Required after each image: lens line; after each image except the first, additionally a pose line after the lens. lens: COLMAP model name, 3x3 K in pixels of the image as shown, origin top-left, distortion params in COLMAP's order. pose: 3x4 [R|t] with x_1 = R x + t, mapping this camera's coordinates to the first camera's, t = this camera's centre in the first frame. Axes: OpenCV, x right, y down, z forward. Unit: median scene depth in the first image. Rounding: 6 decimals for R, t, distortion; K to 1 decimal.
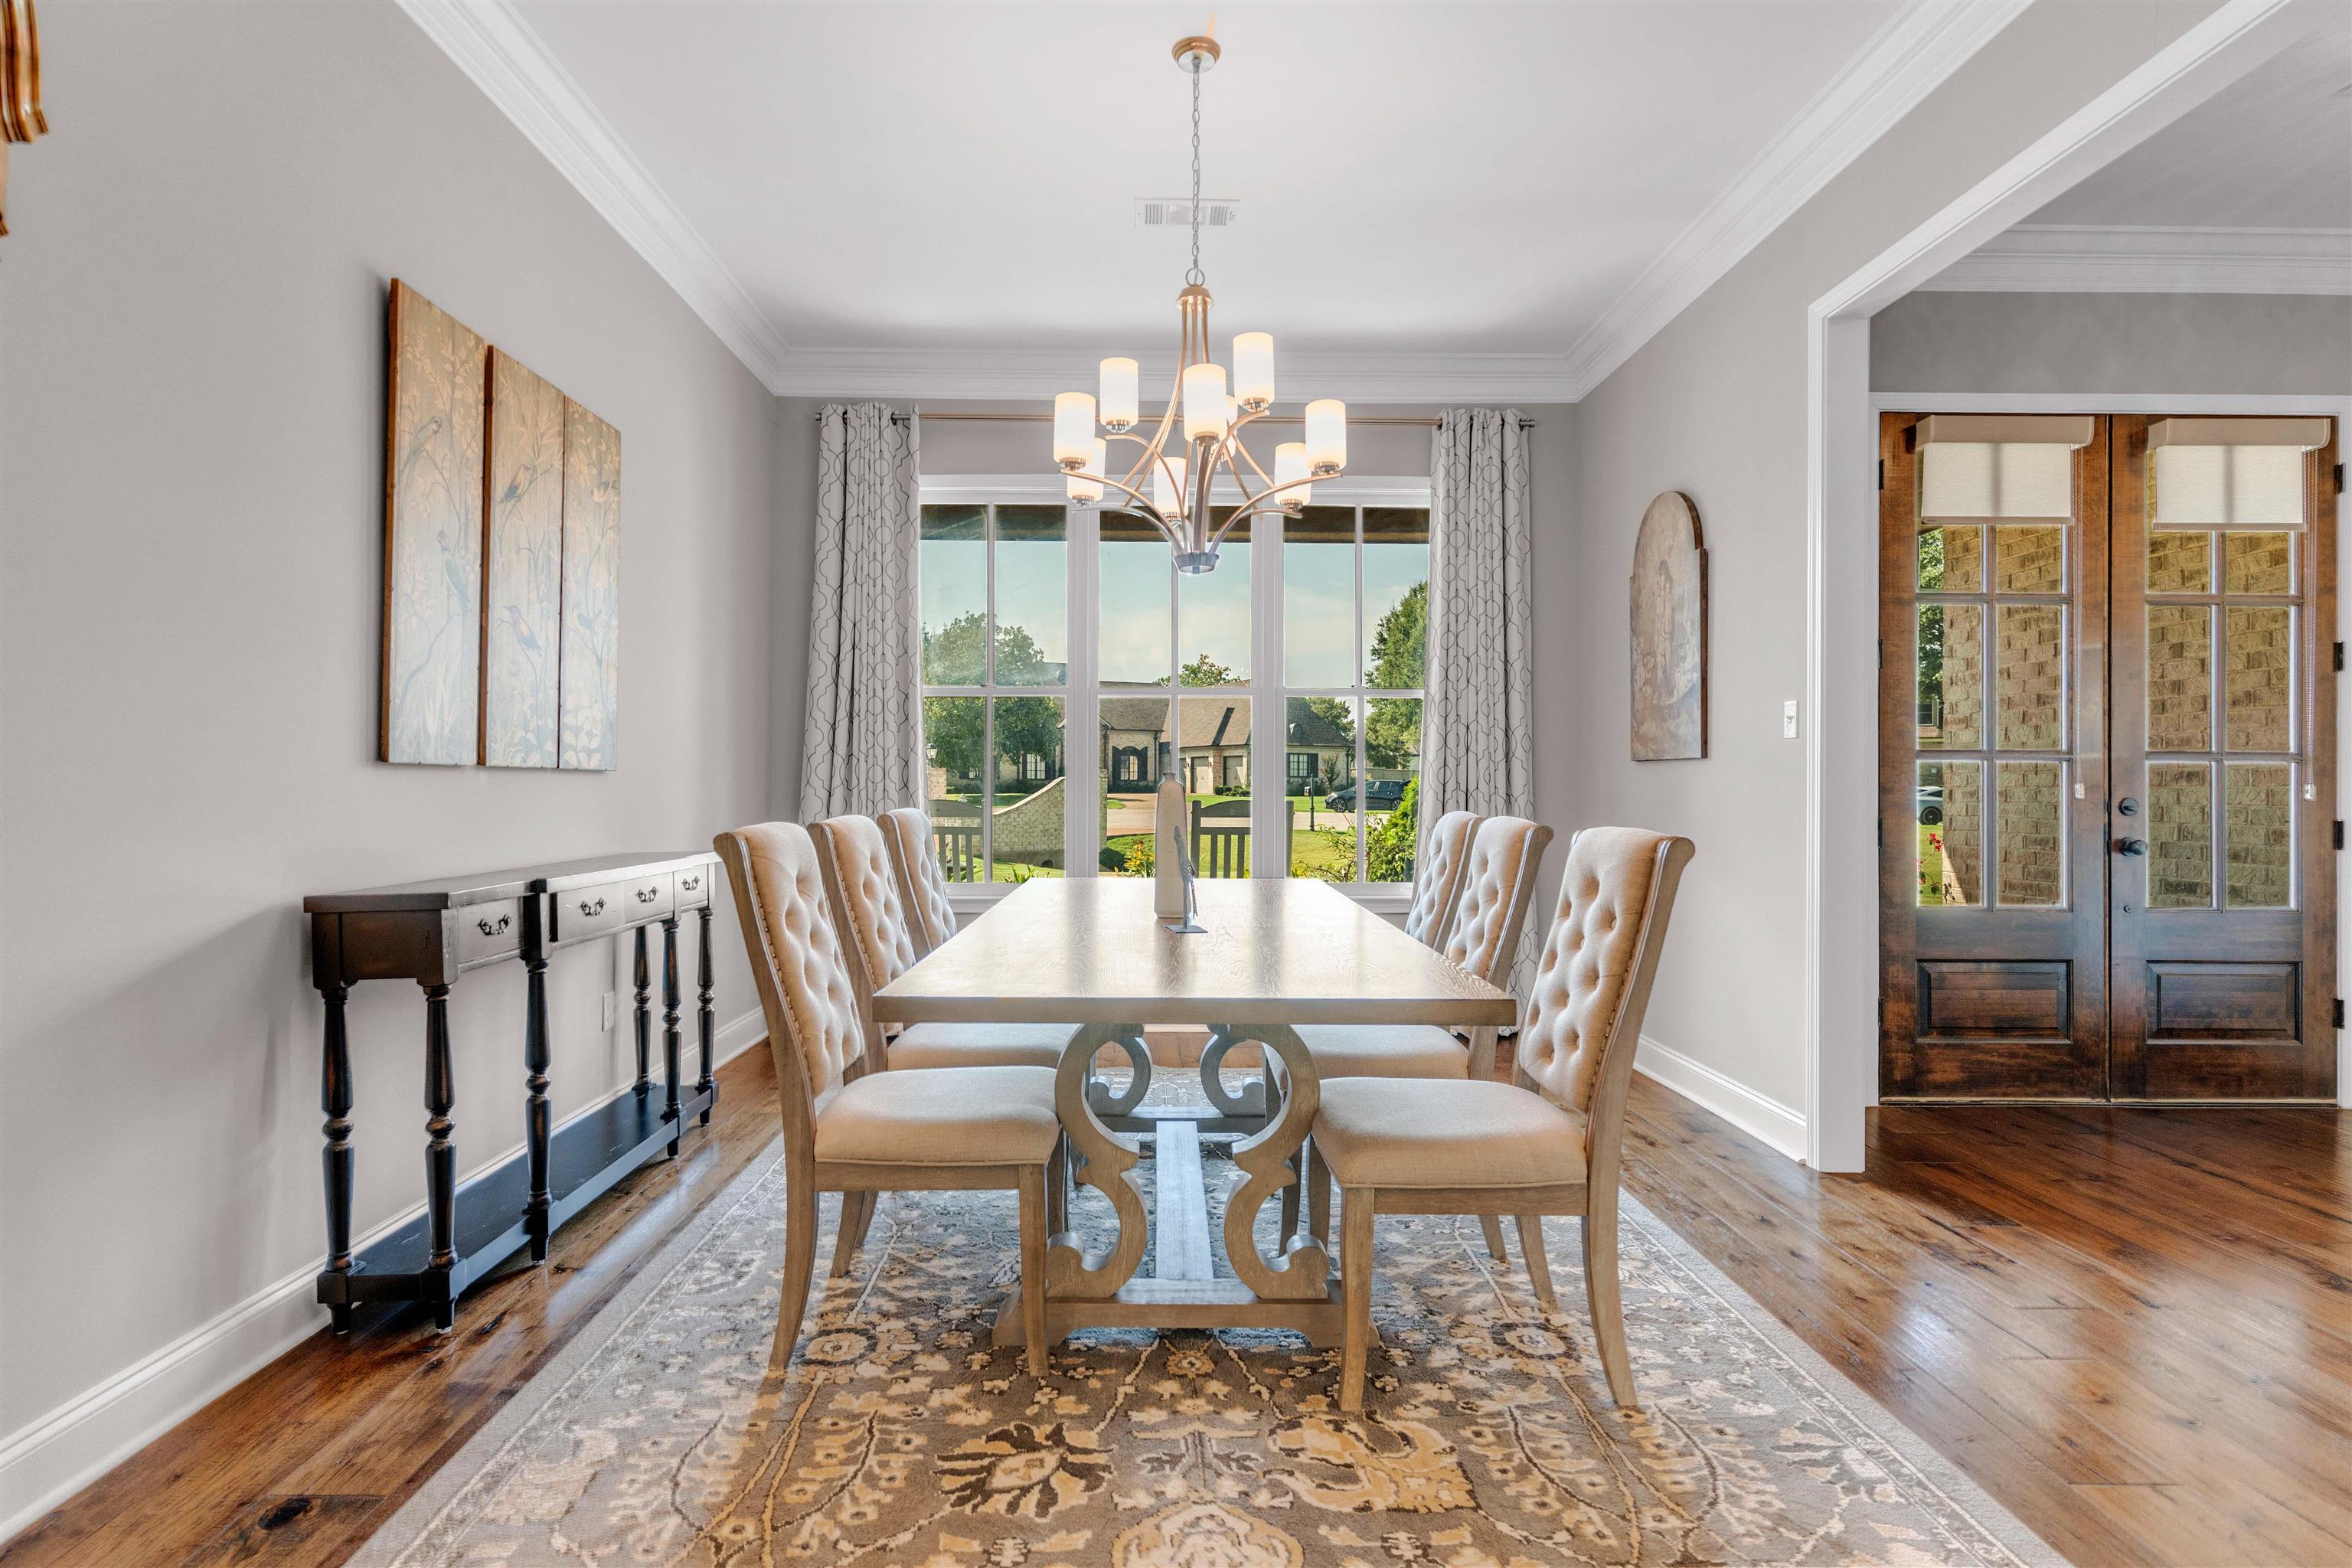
lens RADIAL K [[1169.3, 0, 1175.8], [0, 1169.3, 766.1], [0, 0, 1]] dist [0.015888, 0.000272]
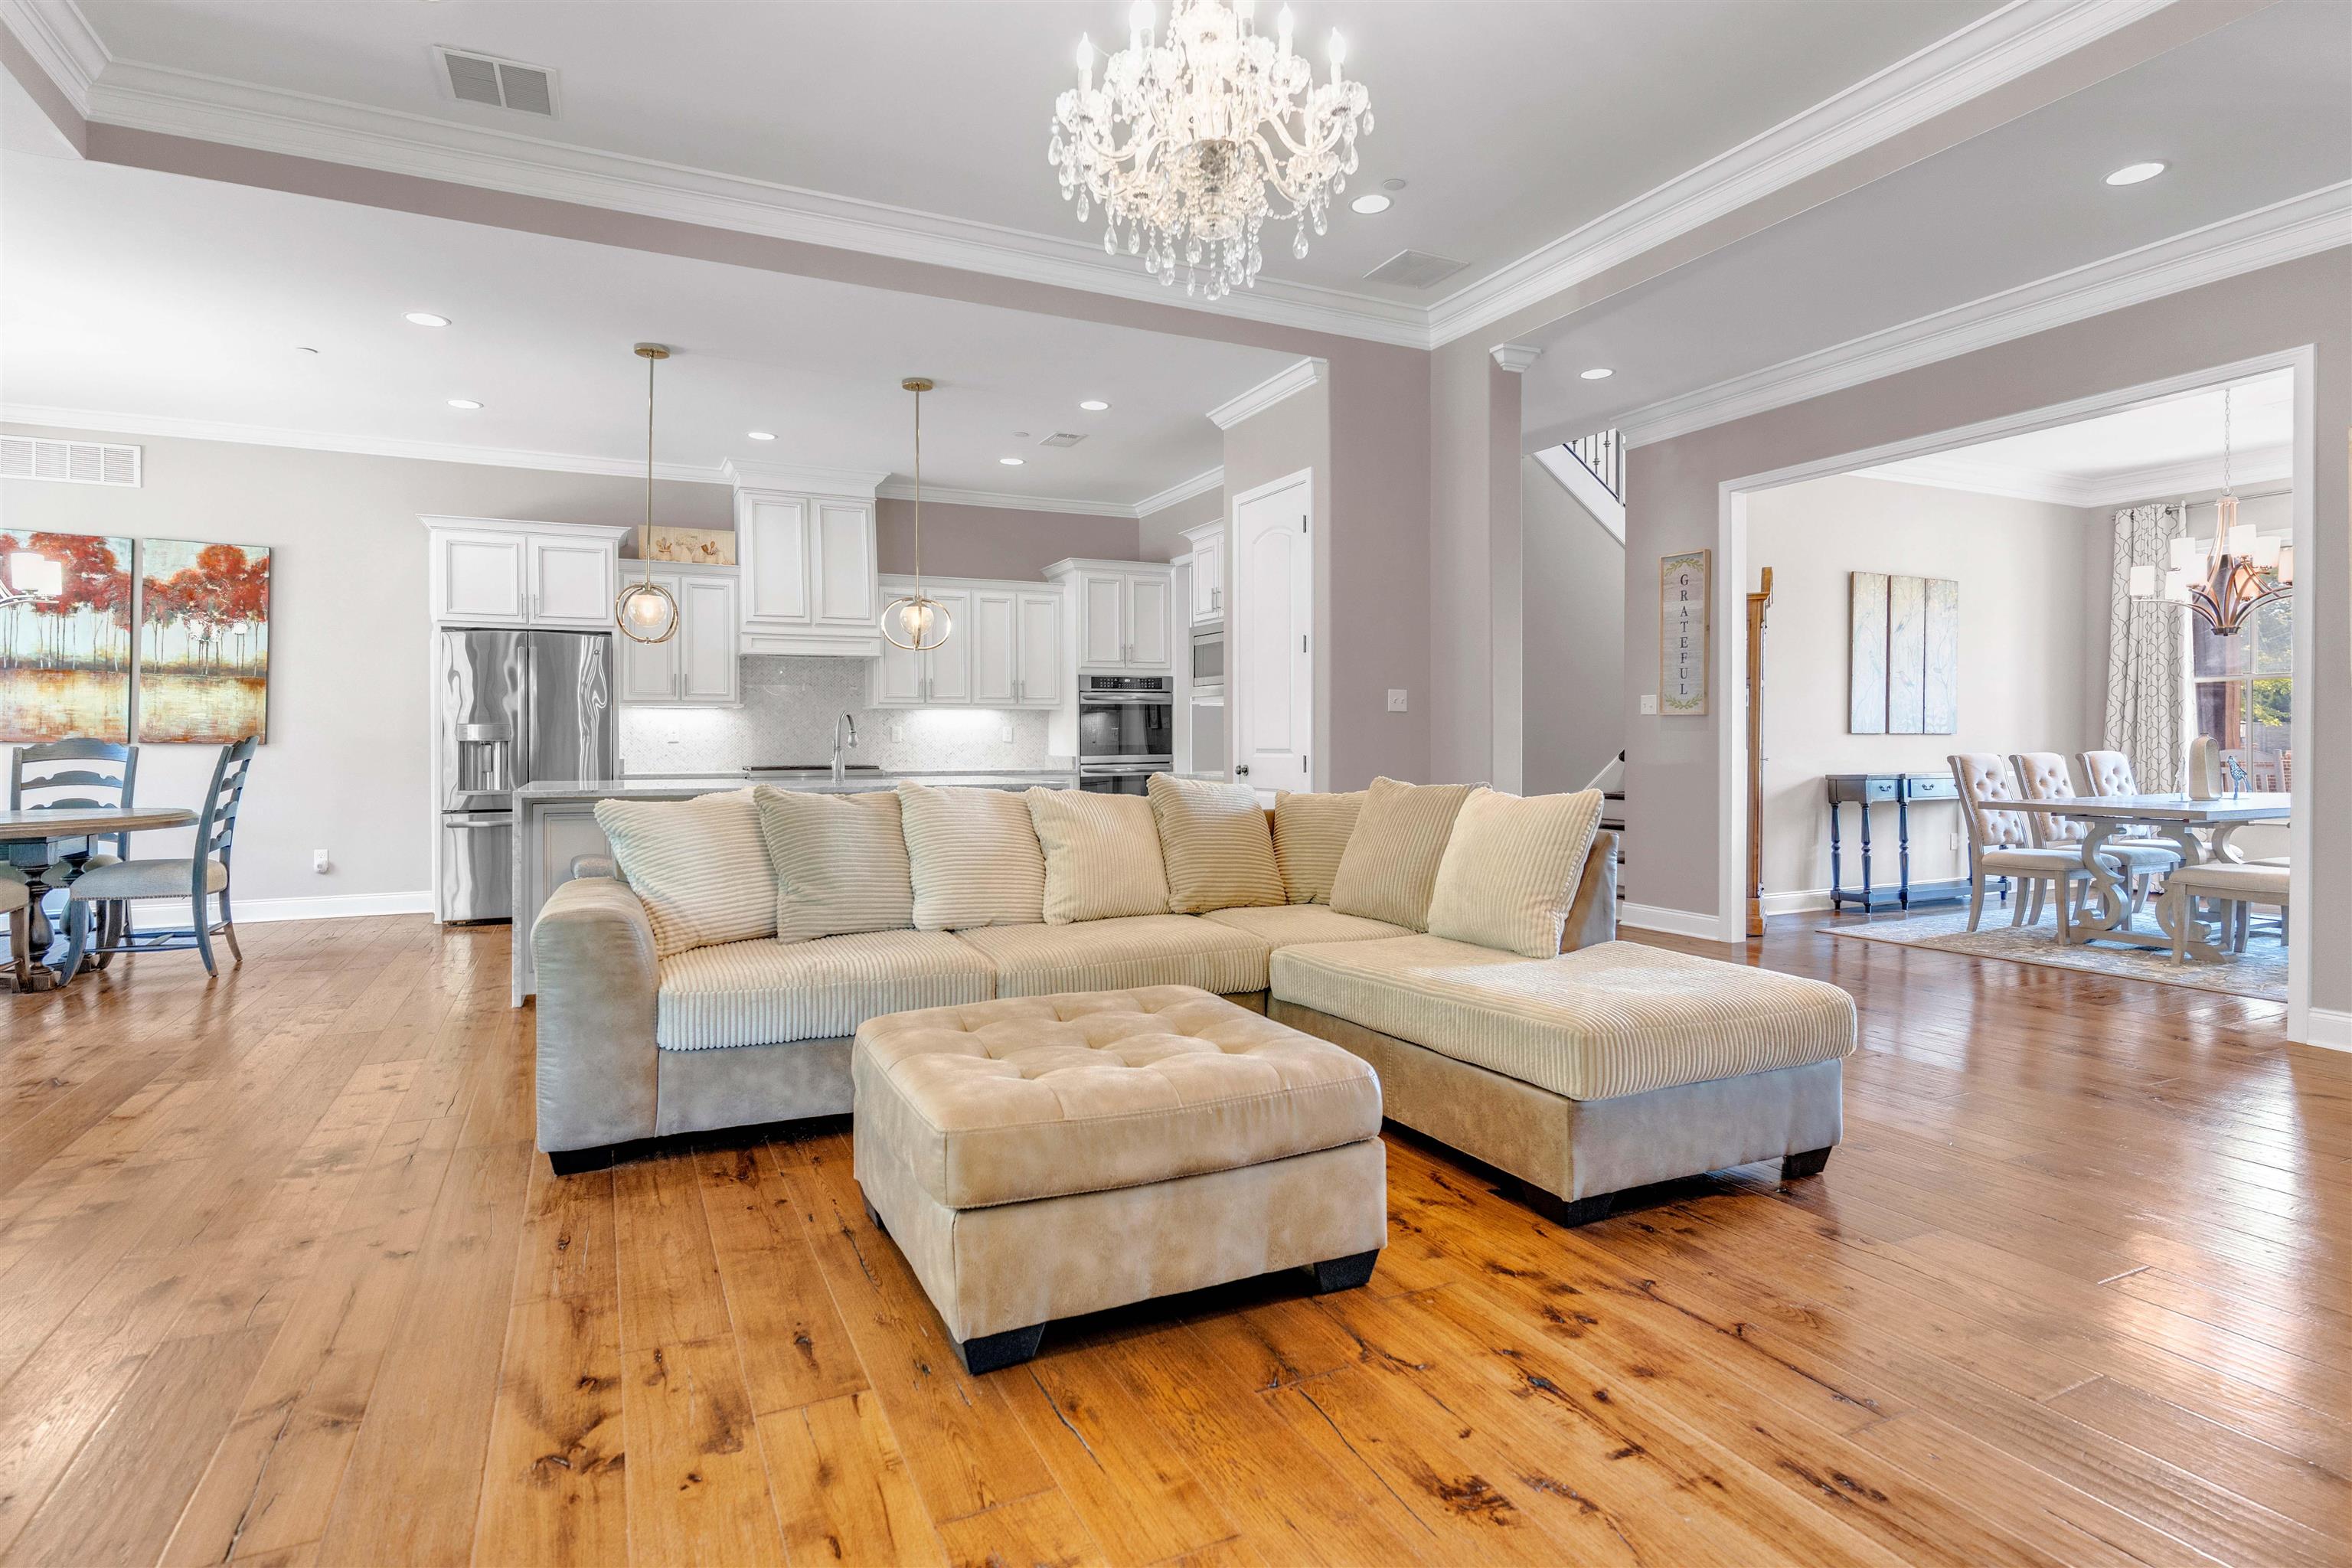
lens RADIAL K [[1169.3, 0, 1175.8], [0, 1169.3, 766.1], [0, 0, 1]] dist [0.015888, 0.000272]
pose [[0.395768, 0.006464, -0.918328, 1.237503], [0.022046, 0.999620, 0.016538, -0.006407], [0.918086, -0.026790, 0.395475, -1.558845]]
